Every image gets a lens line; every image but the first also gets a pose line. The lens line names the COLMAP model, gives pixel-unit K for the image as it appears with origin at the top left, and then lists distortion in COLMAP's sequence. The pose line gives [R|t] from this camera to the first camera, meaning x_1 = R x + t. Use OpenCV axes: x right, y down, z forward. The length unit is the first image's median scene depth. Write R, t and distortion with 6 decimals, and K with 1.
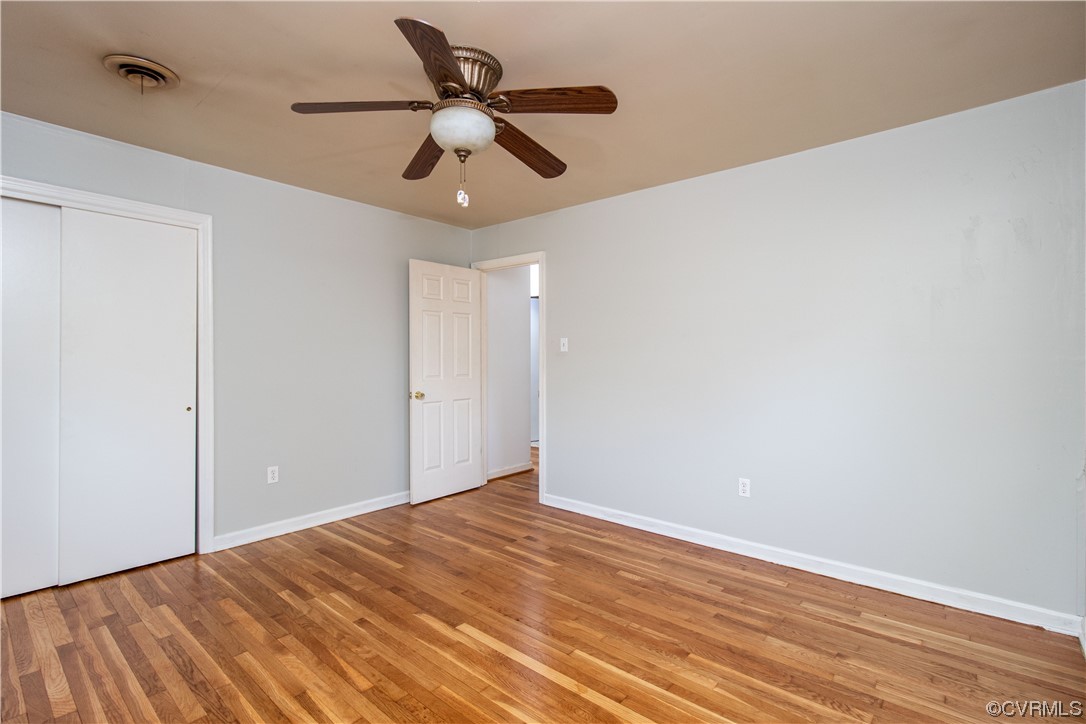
lens RADIAL K [[511.0, 0, 543.0], [0, 511.0, 362.0], [0, 0, 1]] dist [0.001419, -0.000067]
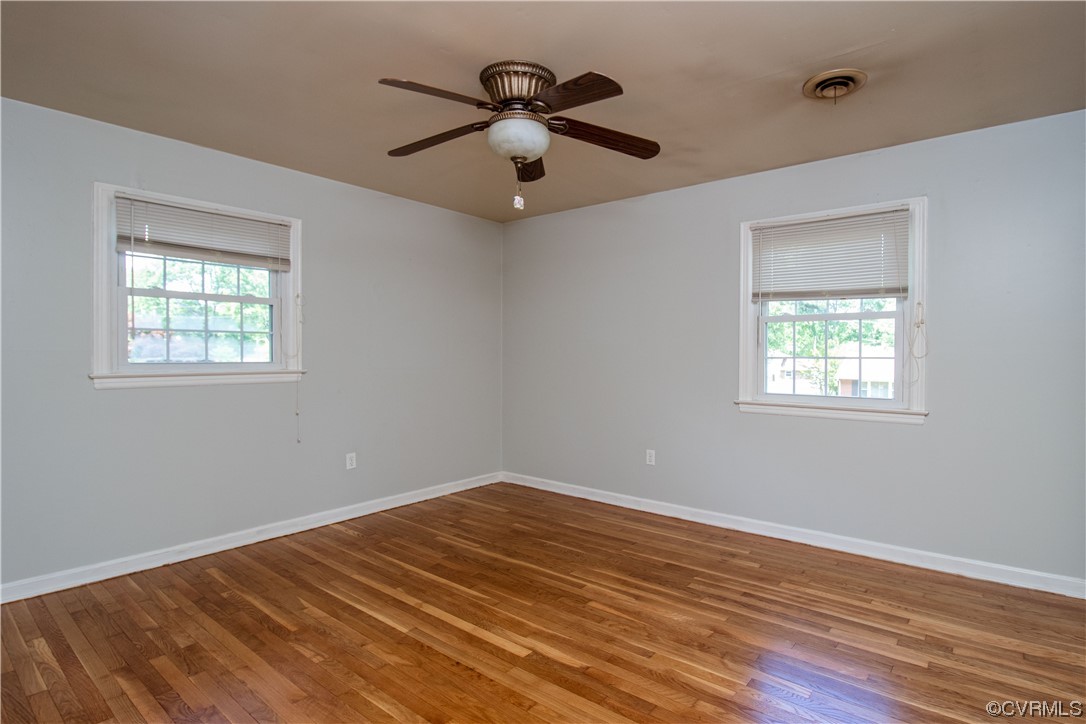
lens RADIAL K [[511.0, 0, 543.0], [0, 511.0, 362.0], [0, 0, 1]] dist [0.001419, -0.000067]
pose [[-0.999991, -0.003352, 0.002754, -0.197907], [-0.003264, 0.999500, 0.031446, 0.006745], [-0.002858, 0.031437, -0.999502, 1.926958]]
